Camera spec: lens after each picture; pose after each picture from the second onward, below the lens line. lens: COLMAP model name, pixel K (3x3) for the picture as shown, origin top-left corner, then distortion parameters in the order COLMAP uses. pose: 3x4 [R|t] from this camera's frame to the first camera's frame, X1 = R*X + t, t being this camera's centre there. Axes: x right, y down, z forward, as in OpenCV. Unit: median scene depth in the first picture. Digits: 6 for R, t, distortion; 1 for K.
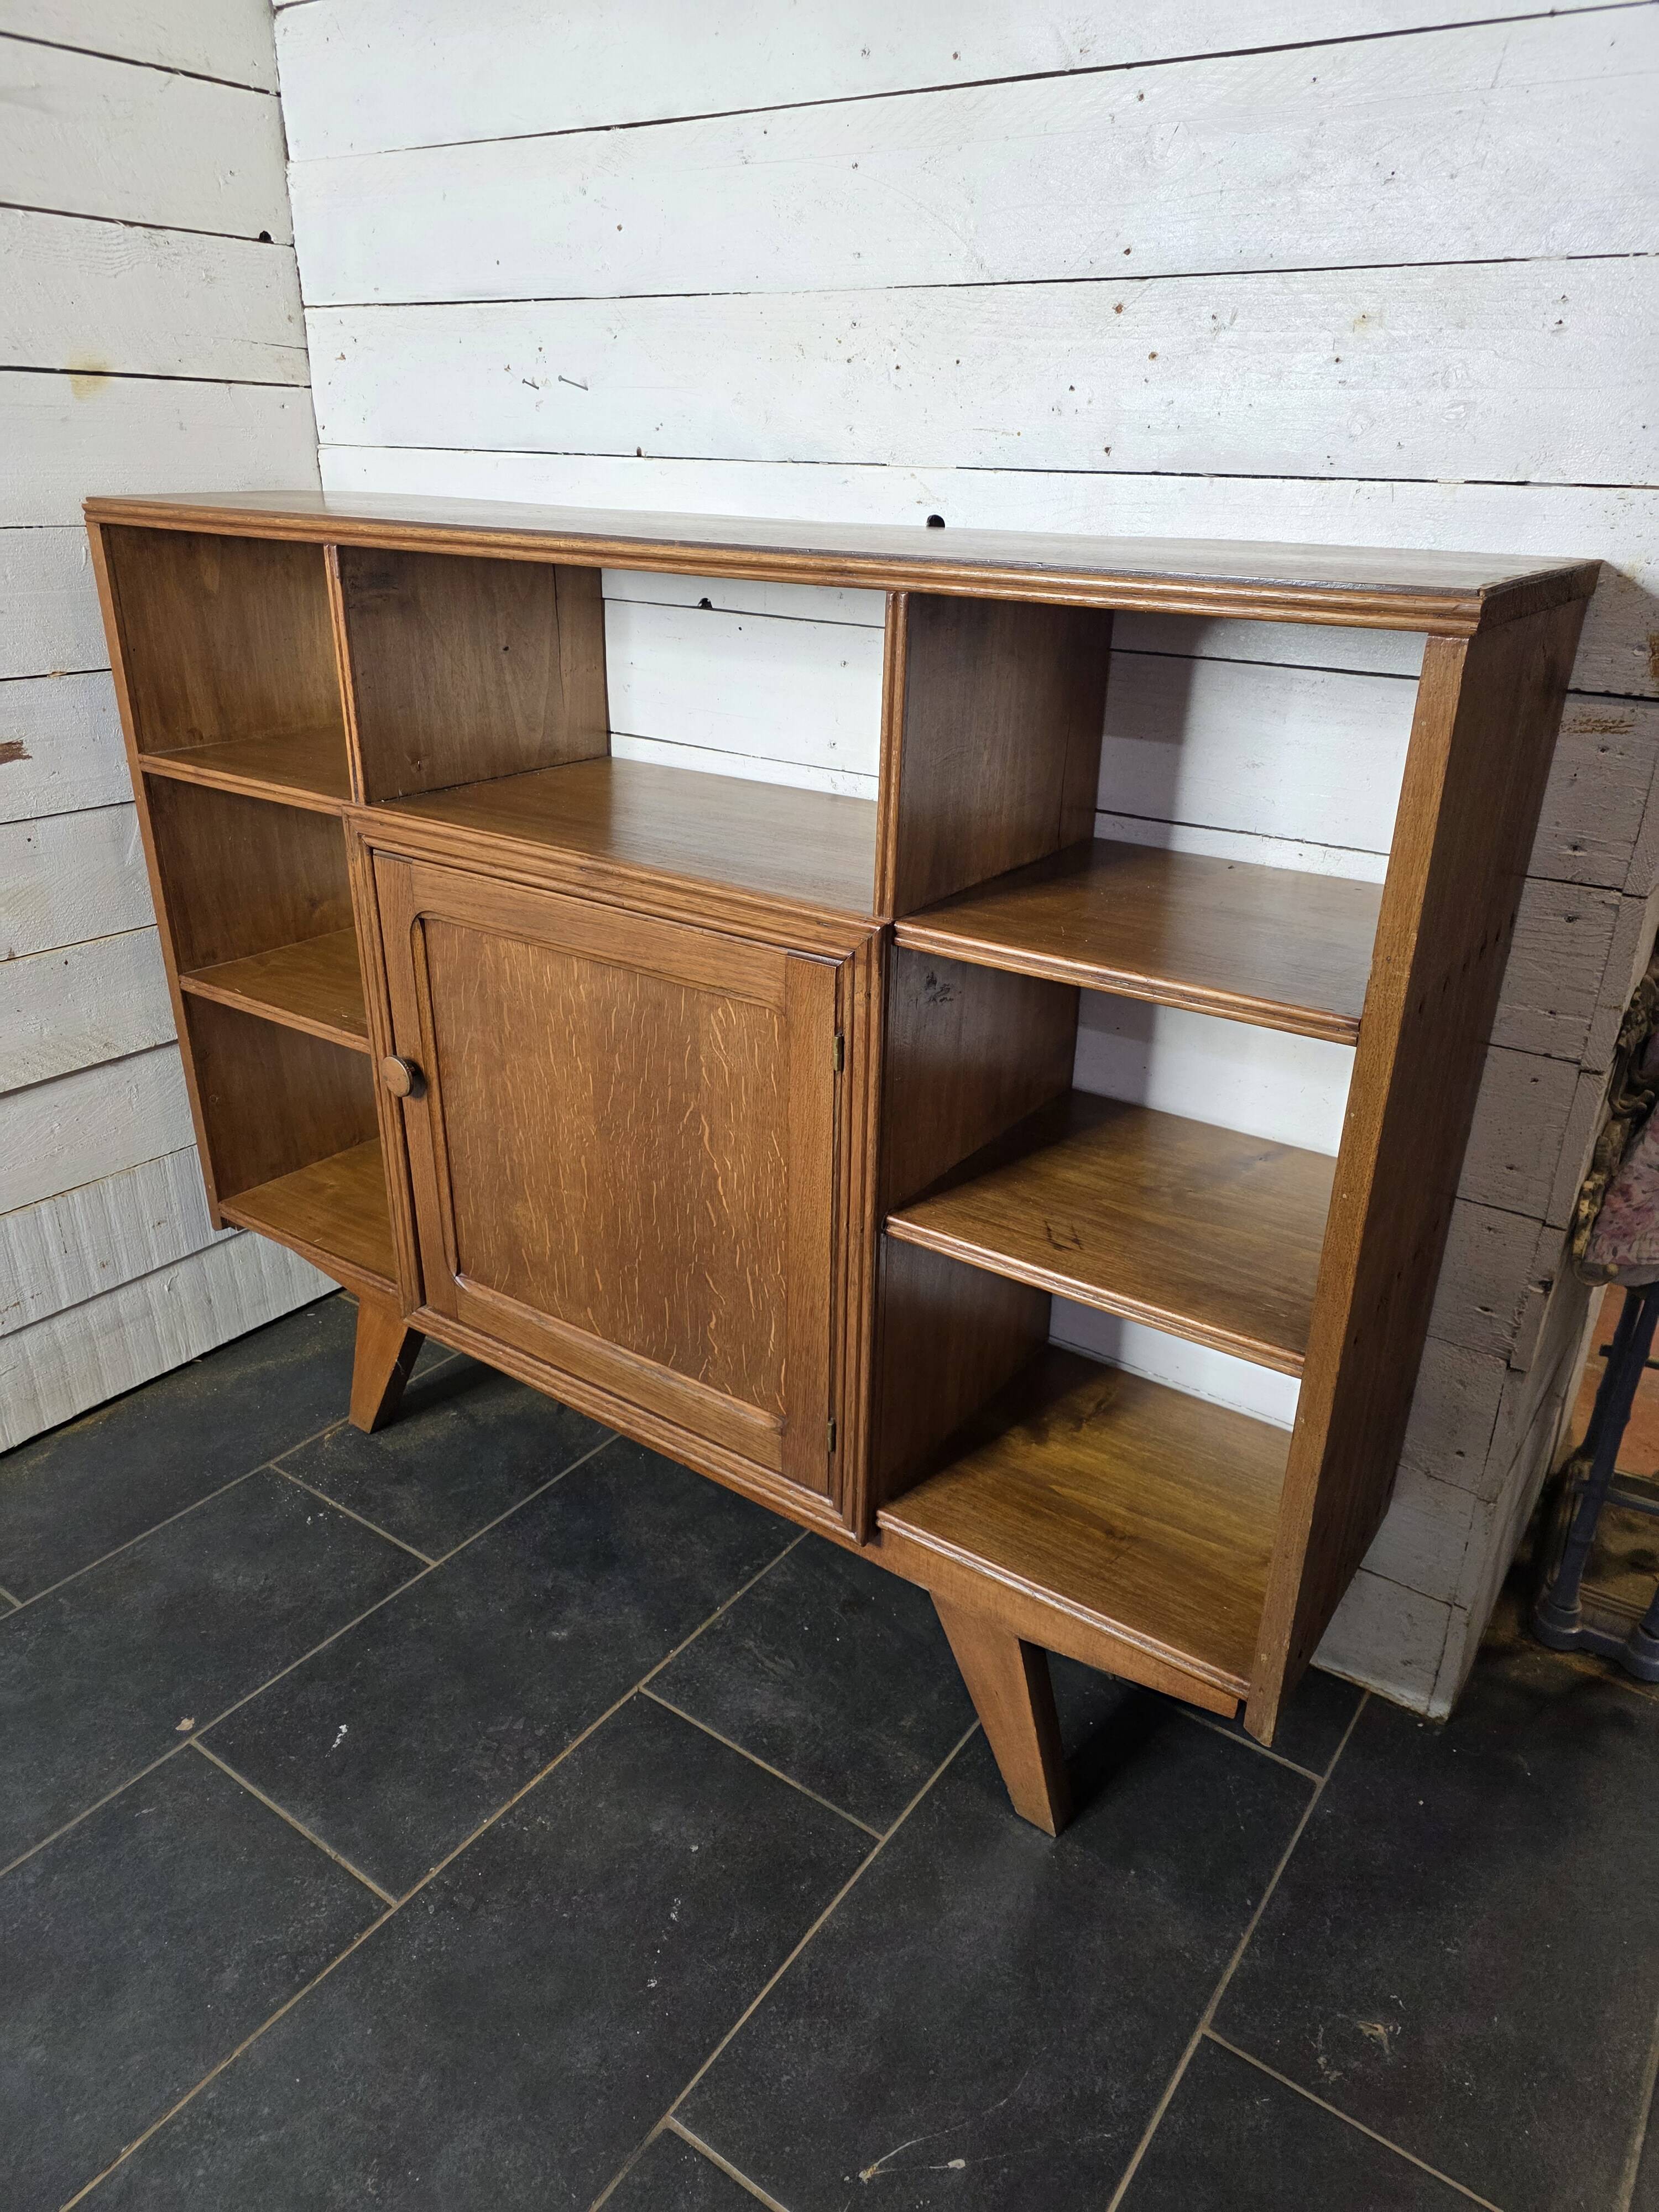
lens RADIAL K [[1459.7, 0, 839.1], [0, 1459.7, 1099.3], [0, 0, 1]] dist [0.041091, -0.031347]
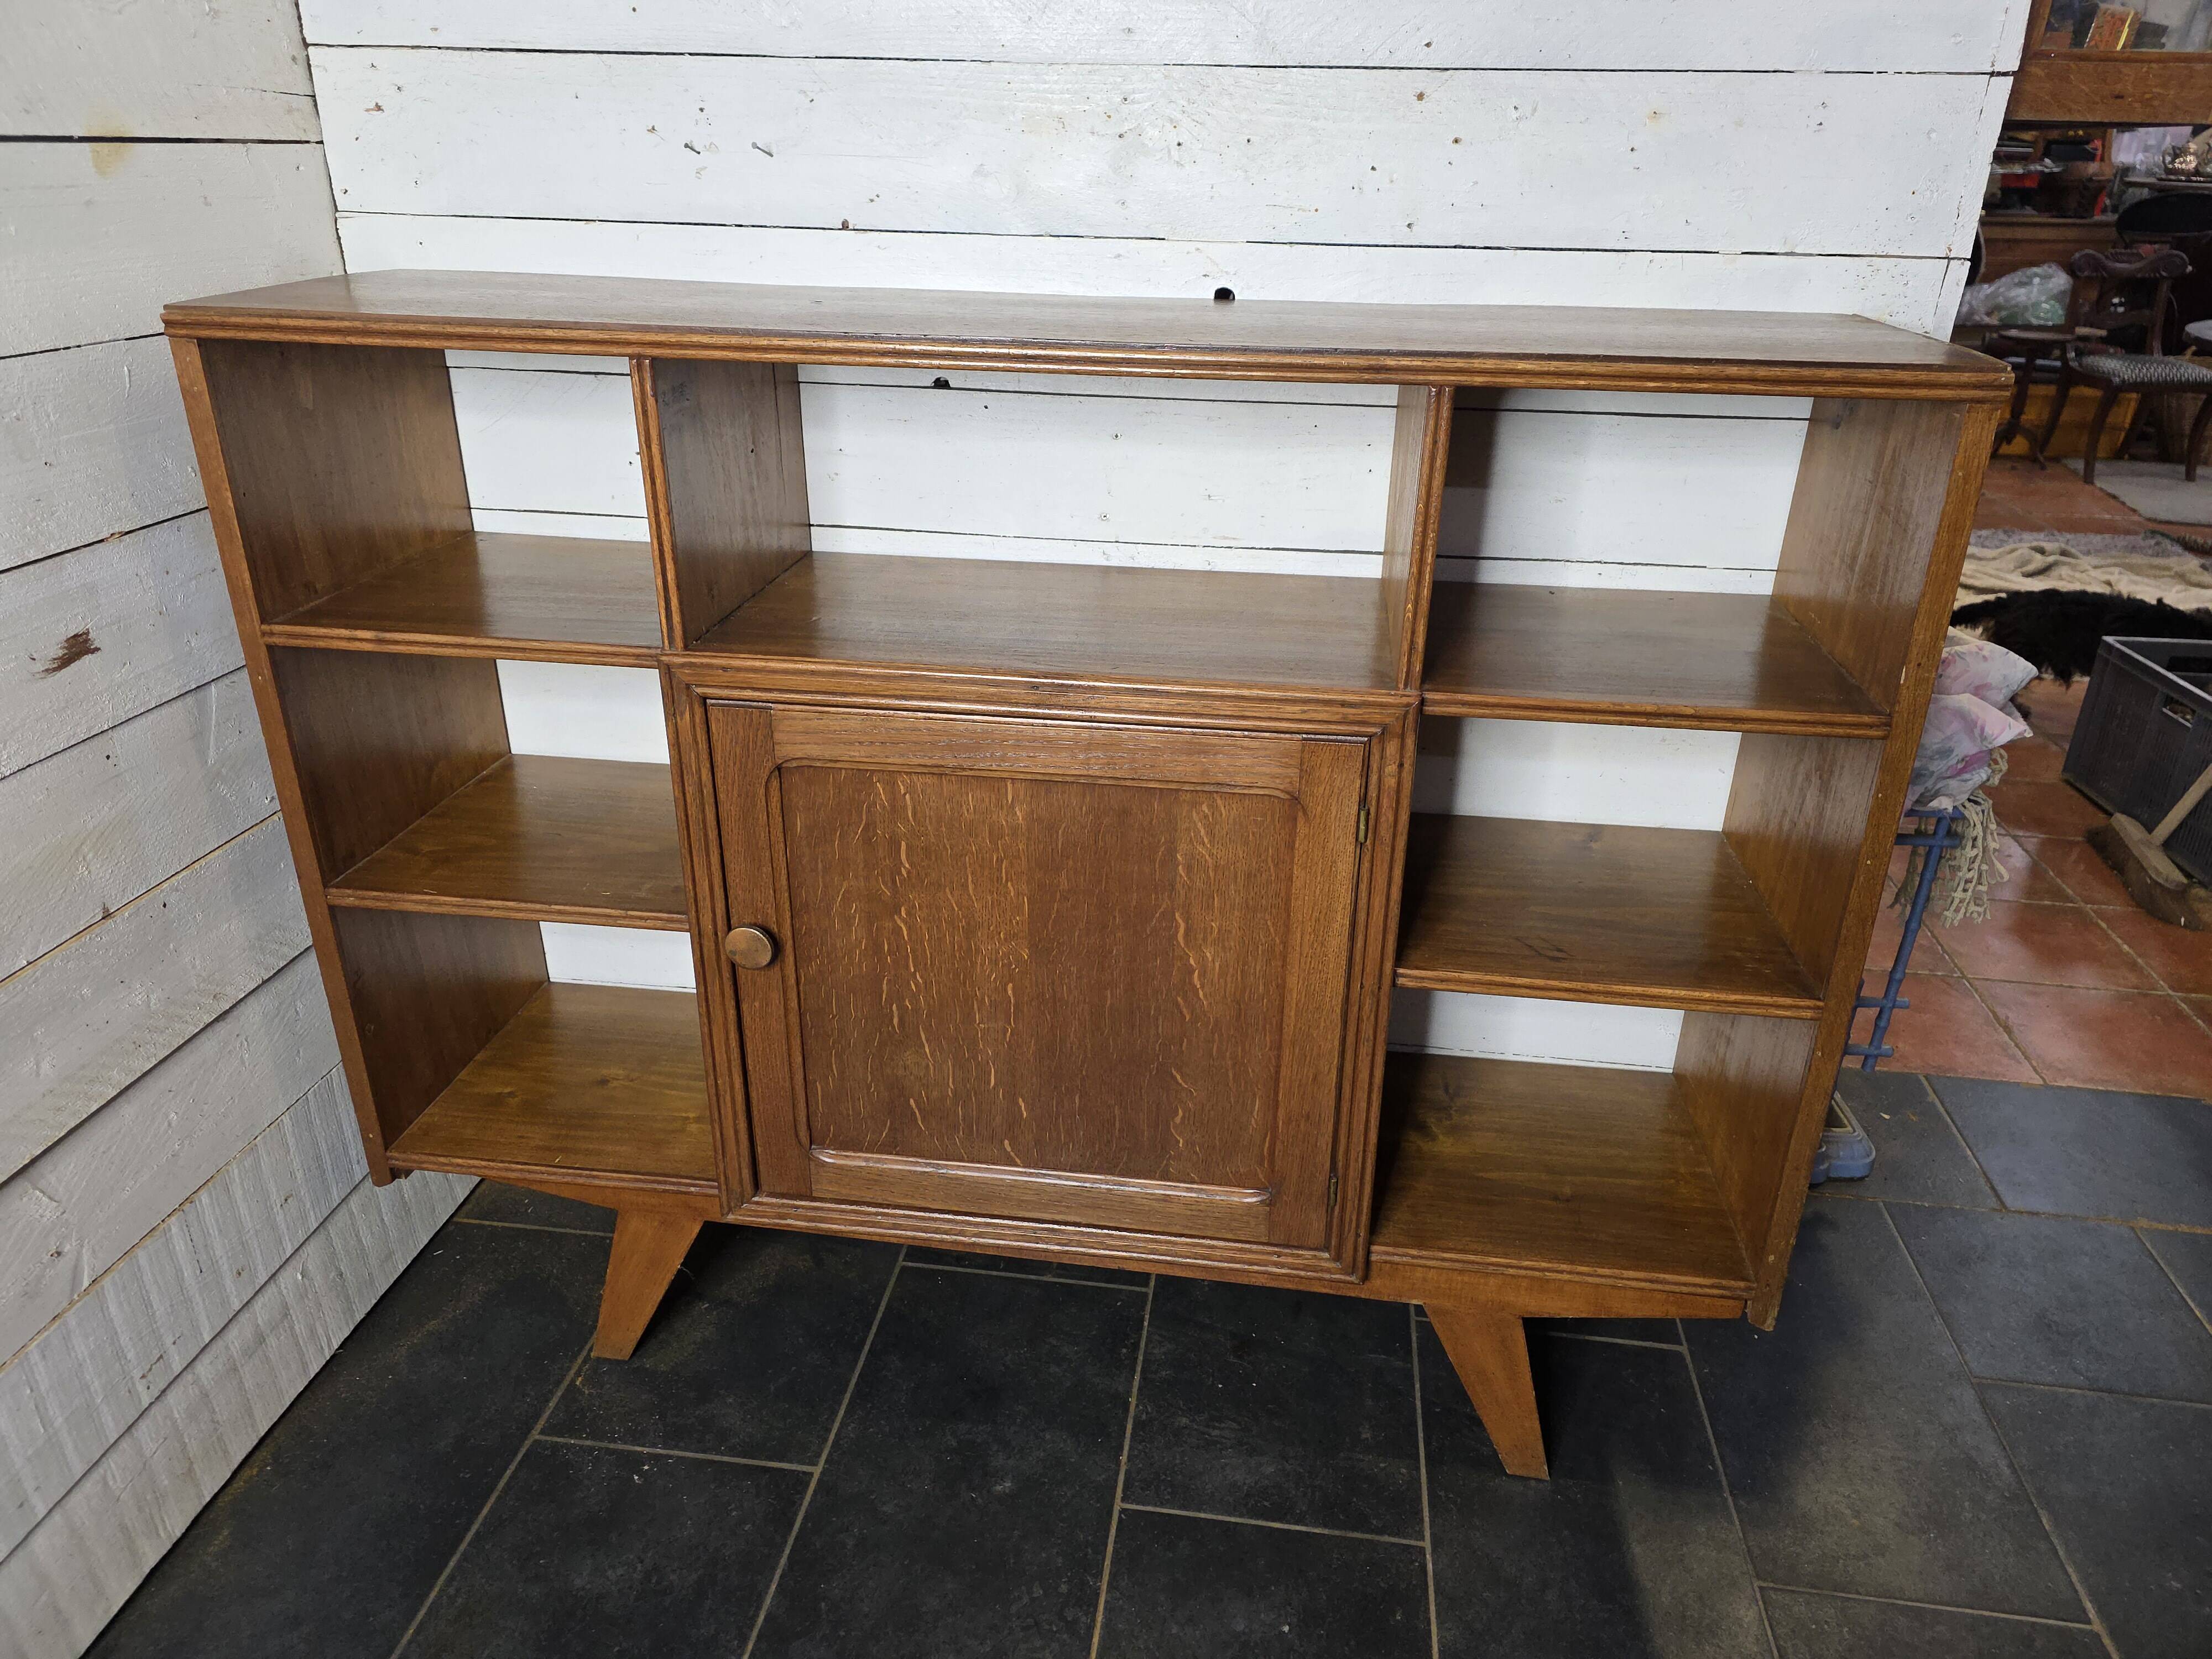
lens RADIAL K [[1464.9, 0, 1110.9], [0, 1464.9, 808.3], [0, 0, 1]] dist [0.042745, -0.034714]
pose [[0.886477, -0.195506, 0.419448, -0.485387], [0.189048, 0.980290, 0.057375, -0.112647], [-0.422398, 0.028434, 0.905964, 0.113309]]
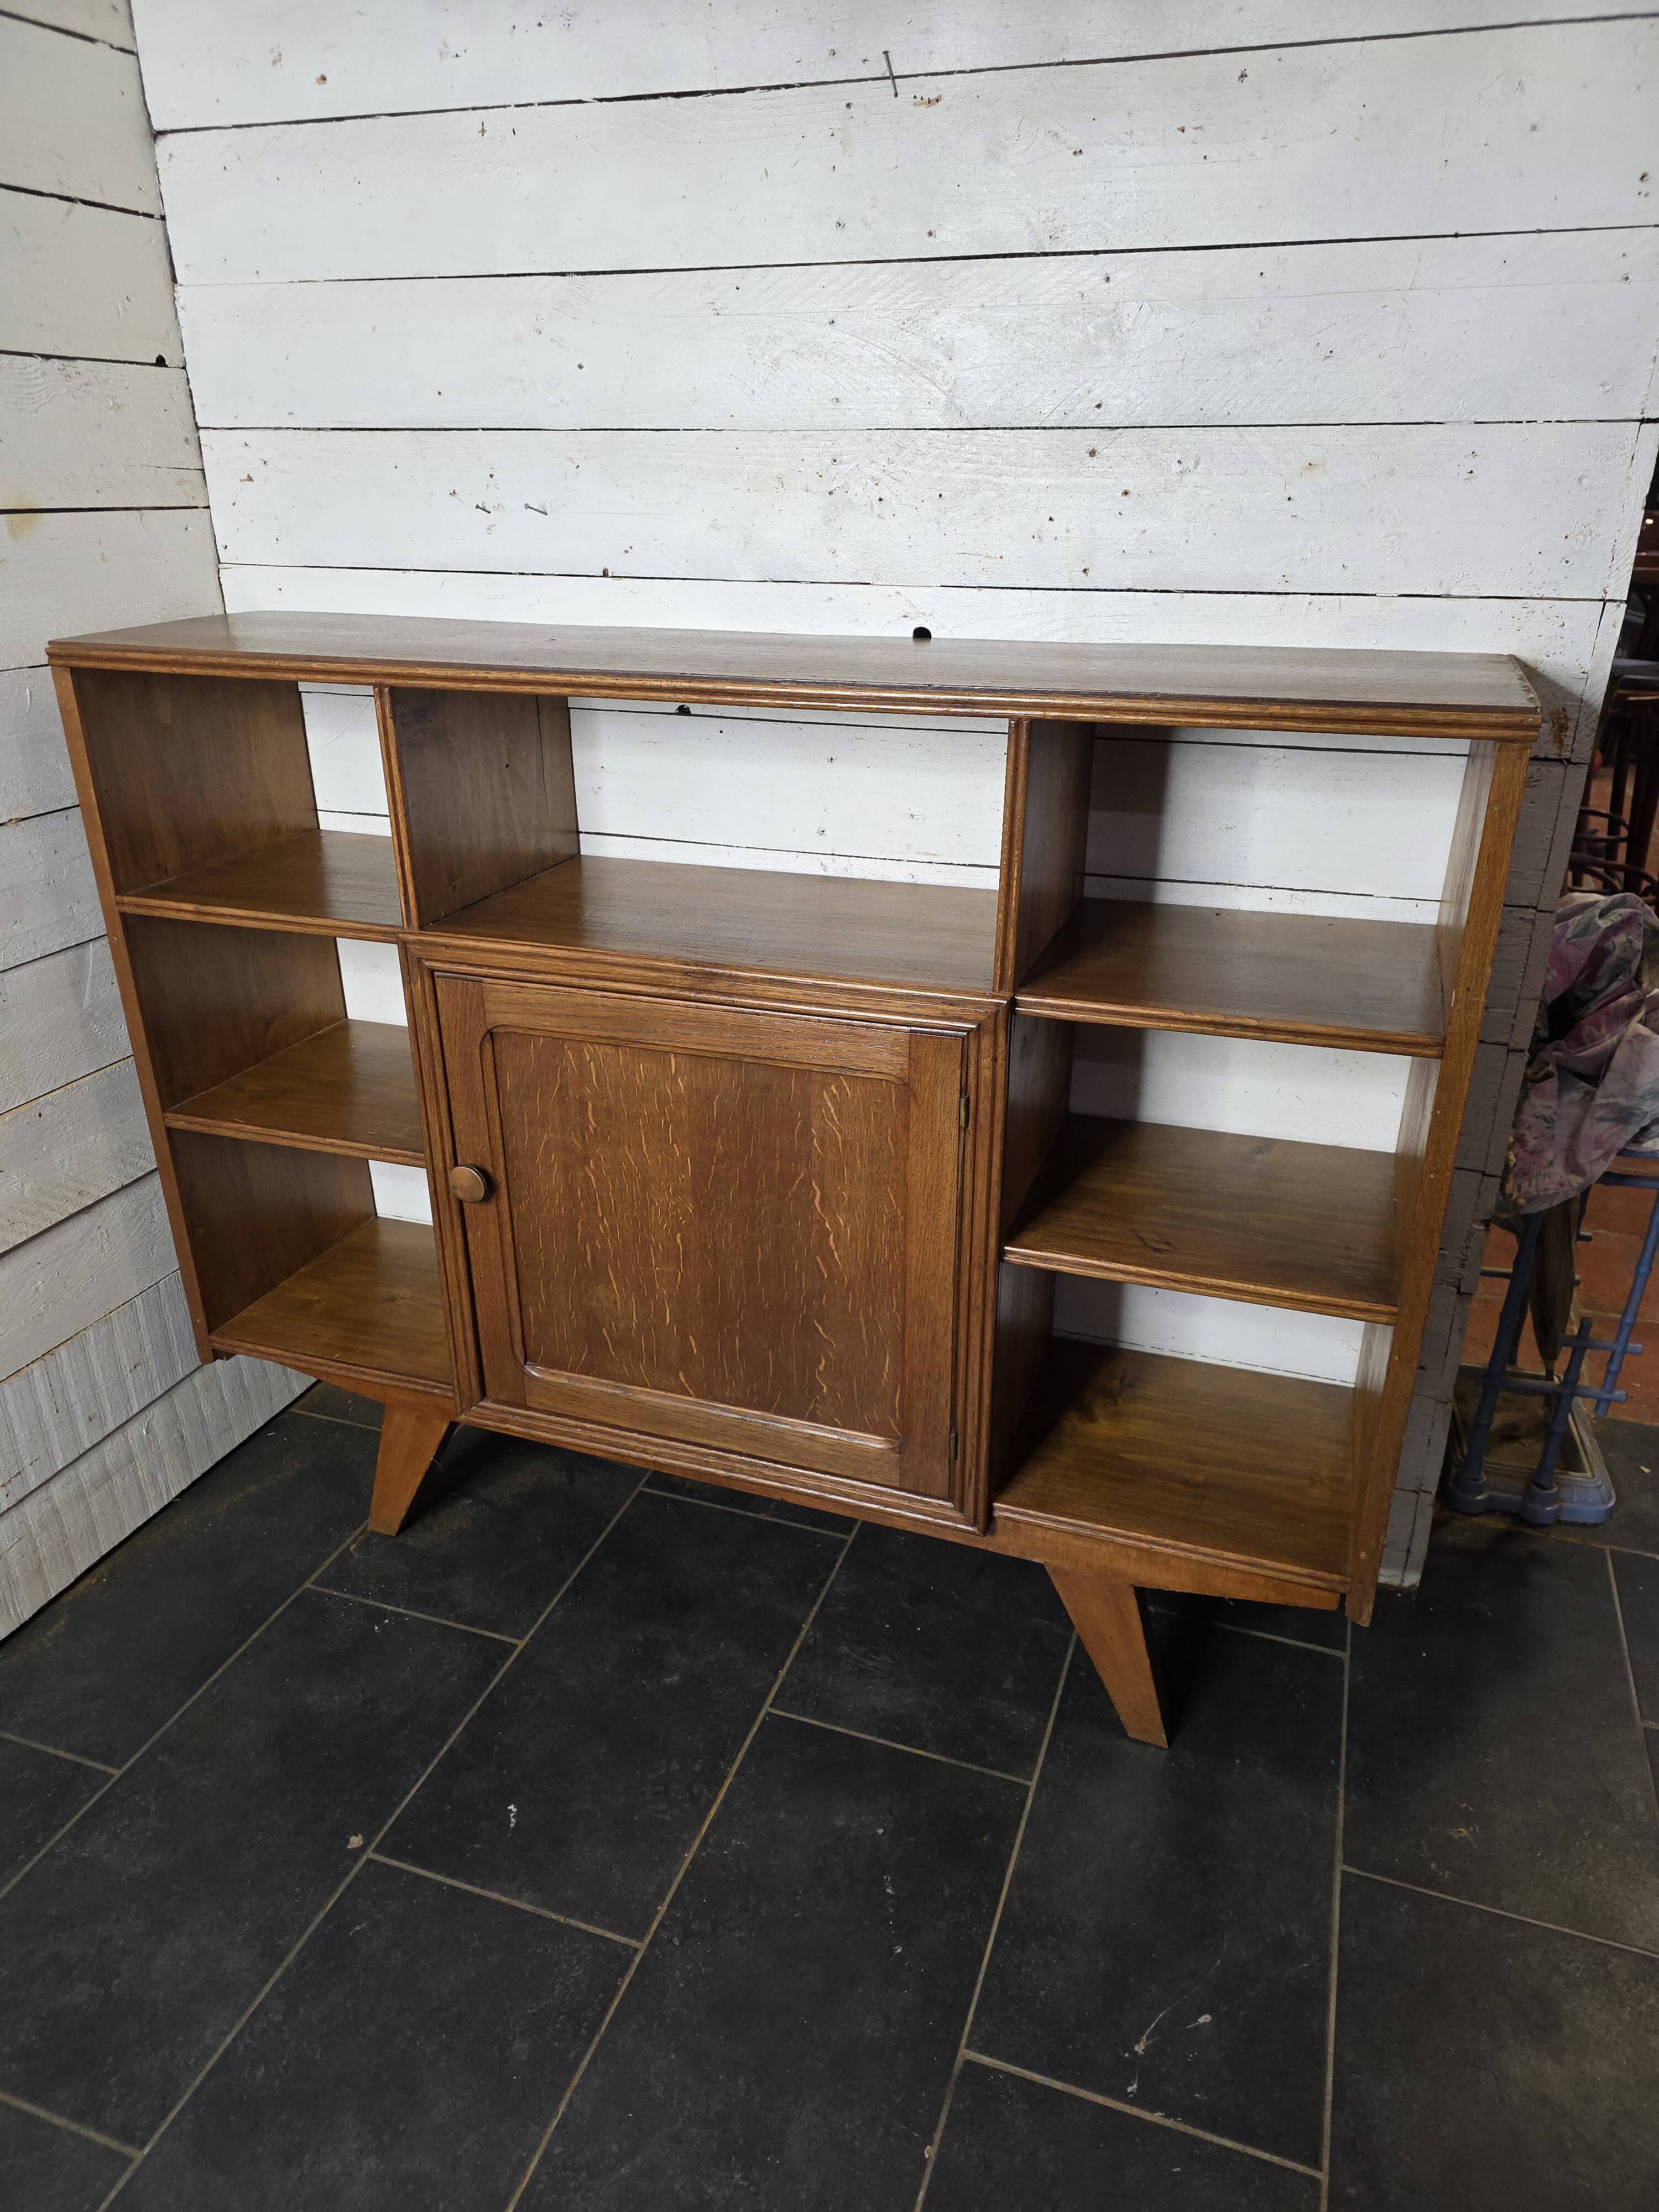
lens RADIAL K [[1458.1, 0, 818.4], [0, 1458.1, 1128.8], [0, 0, 1]] dist [0.054981, -0.051494]
pose [[0.963158, -0.130945, 0.234905, -0.315301], [0.128655, 0.991371, 0.025118, -0.051271], [-0.236167, 0.006029, 0.971694, -0.074181]]
